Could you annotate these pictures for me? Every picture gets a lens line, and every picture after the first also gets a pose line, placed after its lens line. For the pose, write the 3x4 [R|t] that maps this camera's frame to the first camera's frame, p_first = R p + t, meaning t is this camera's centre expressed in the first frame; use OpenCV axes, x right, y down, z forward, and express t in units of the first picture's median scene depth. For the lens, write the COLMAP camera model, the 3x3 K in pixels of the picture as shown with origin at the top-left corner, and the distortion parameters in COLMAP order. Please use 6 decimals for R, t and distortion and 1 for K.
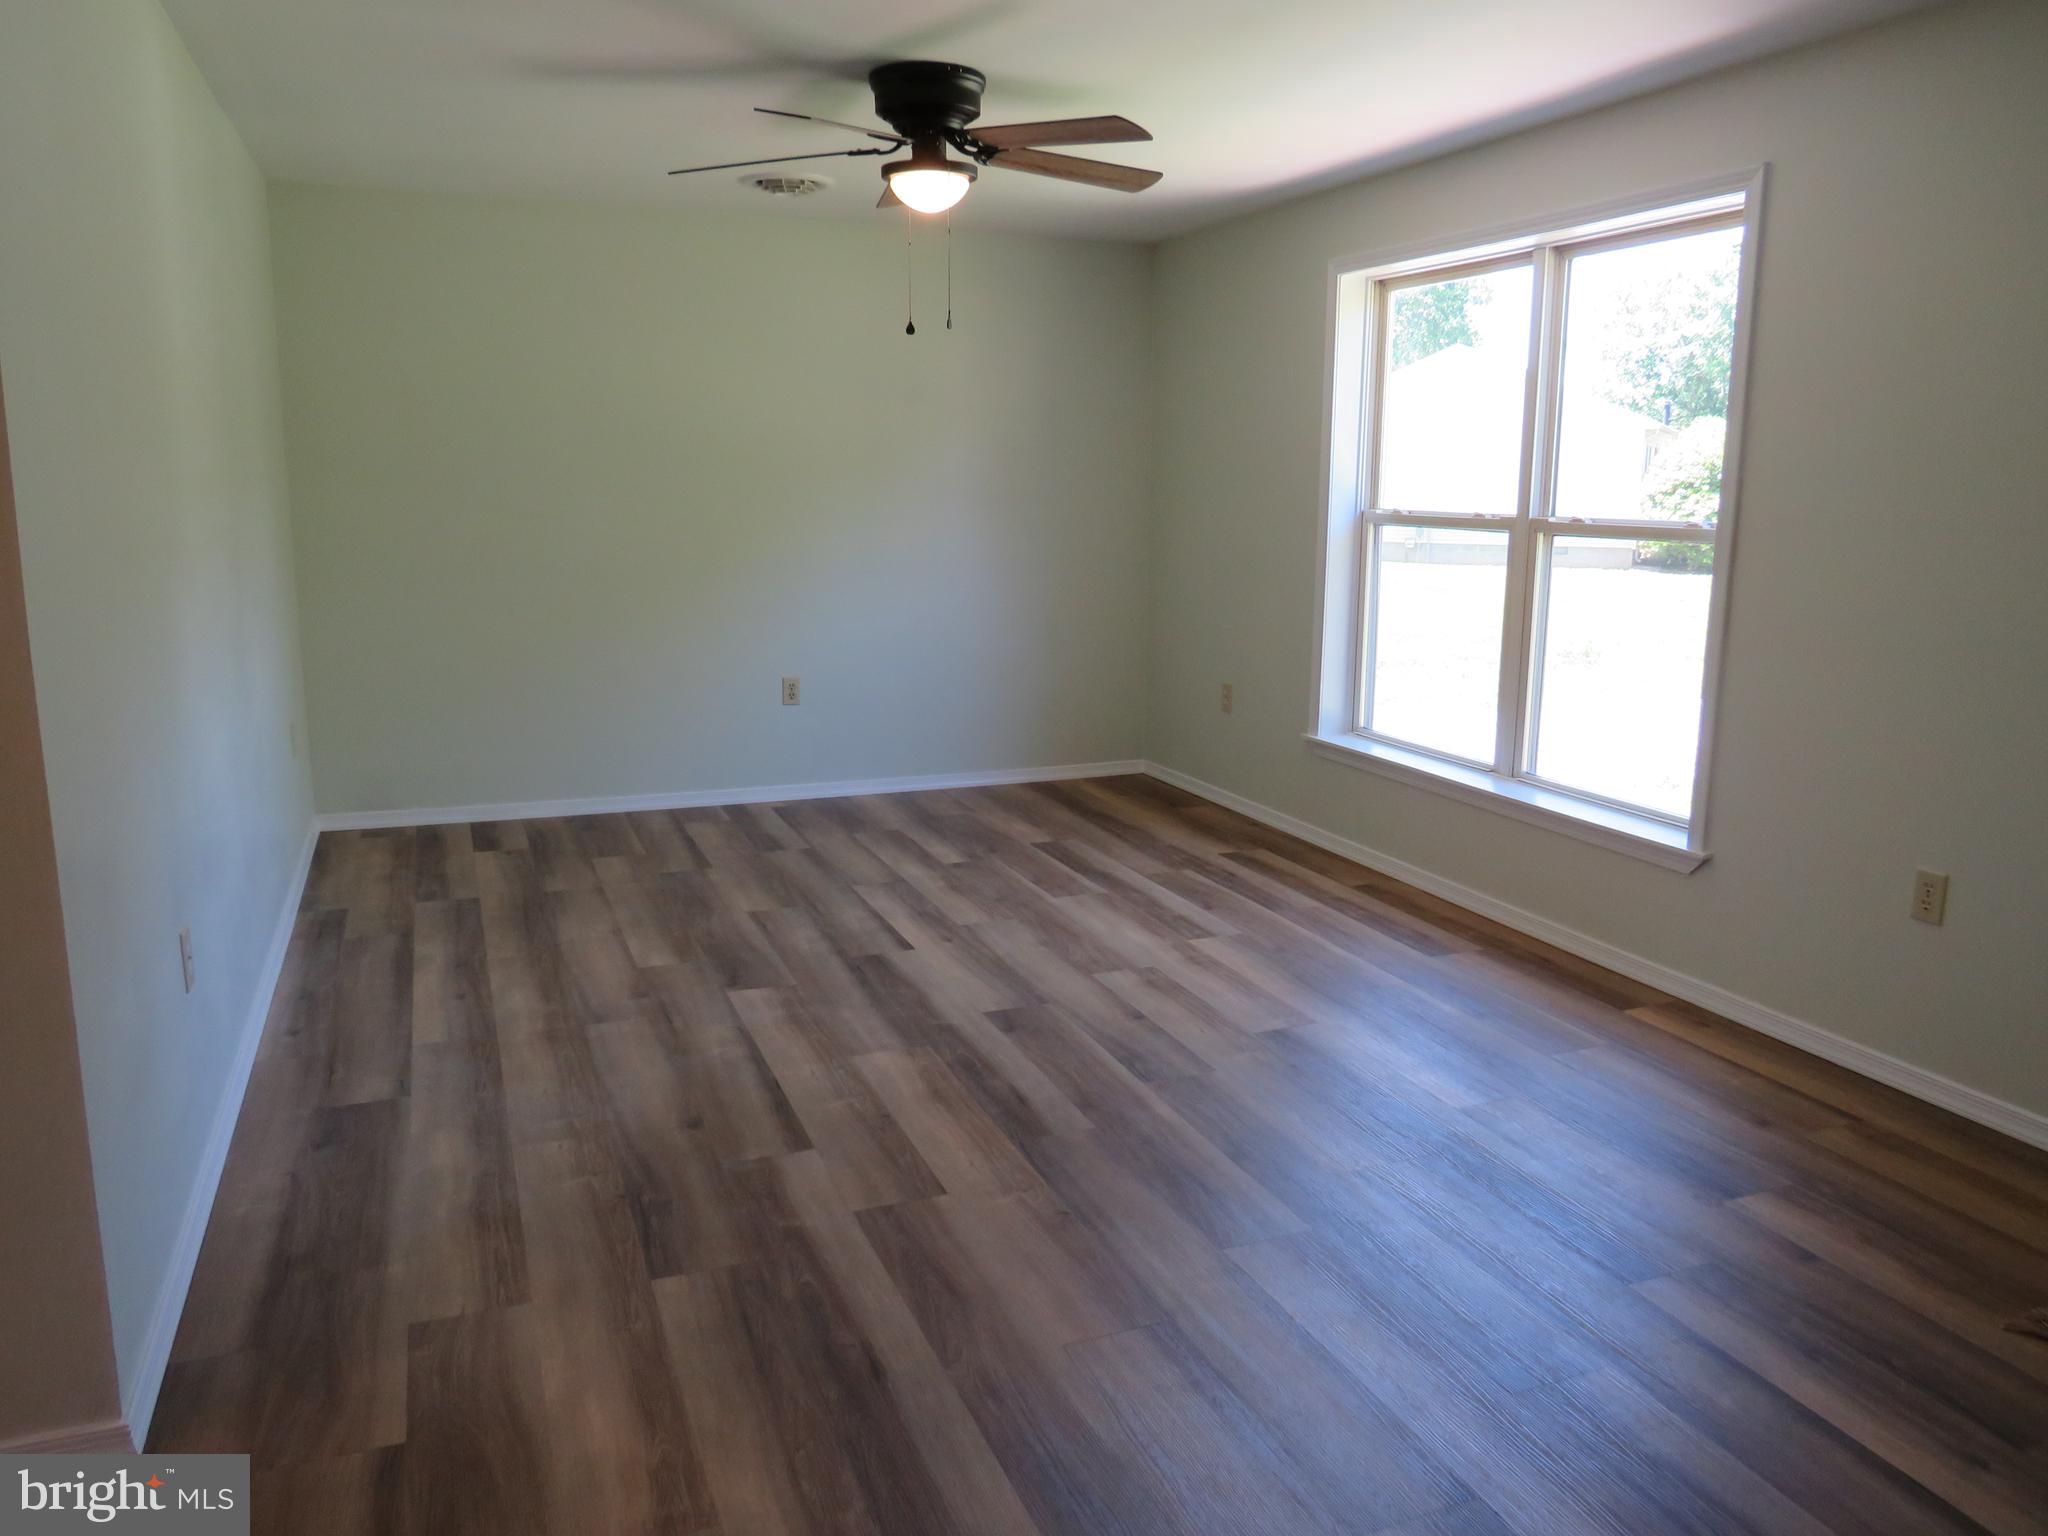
lens RADIAL K [[1501.7, 0, 1075.9], [0, 1501.7, 748.6], [0, 0, 1]] dist [-0.021669, 0.000928]
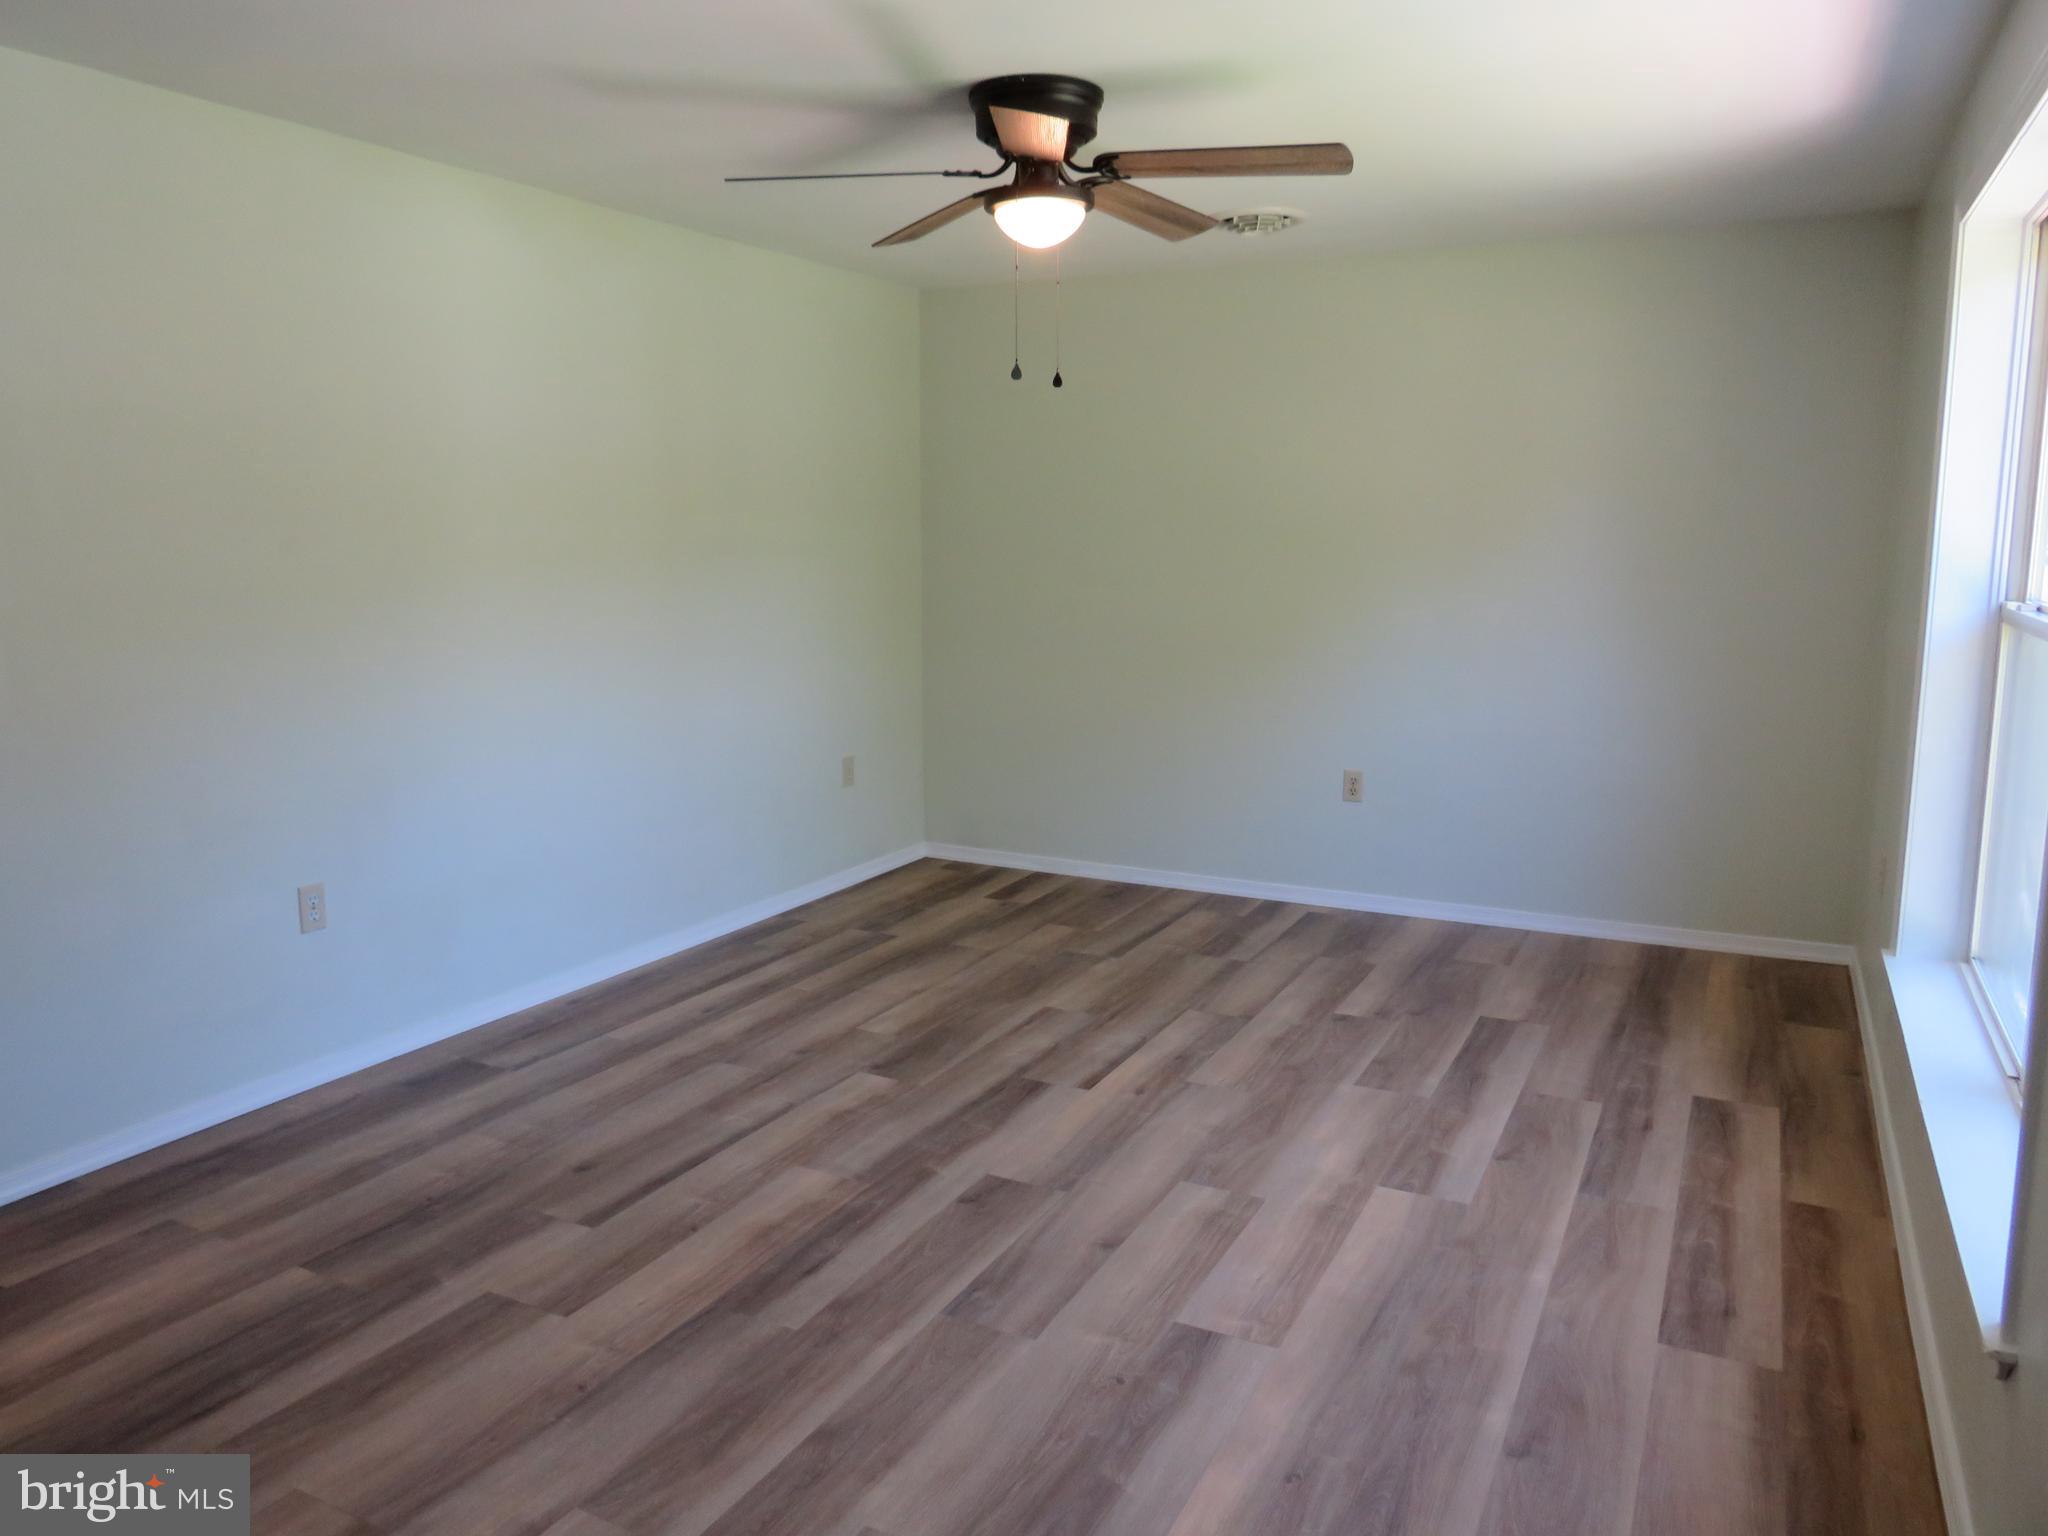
lens RADIAL K [[1501.7, 0, 1029.9], [0, 1501.7, 761.7], [0, 0, 1]] dist [-0.021669, 0.000928]
pose [[0.599889, 0.104270, -0.793260, 0.561153], [-0.128715, 0.991134, 0.032941, -0.081457], [0.789662, 0.082344, 0.607992, 0.447322]]
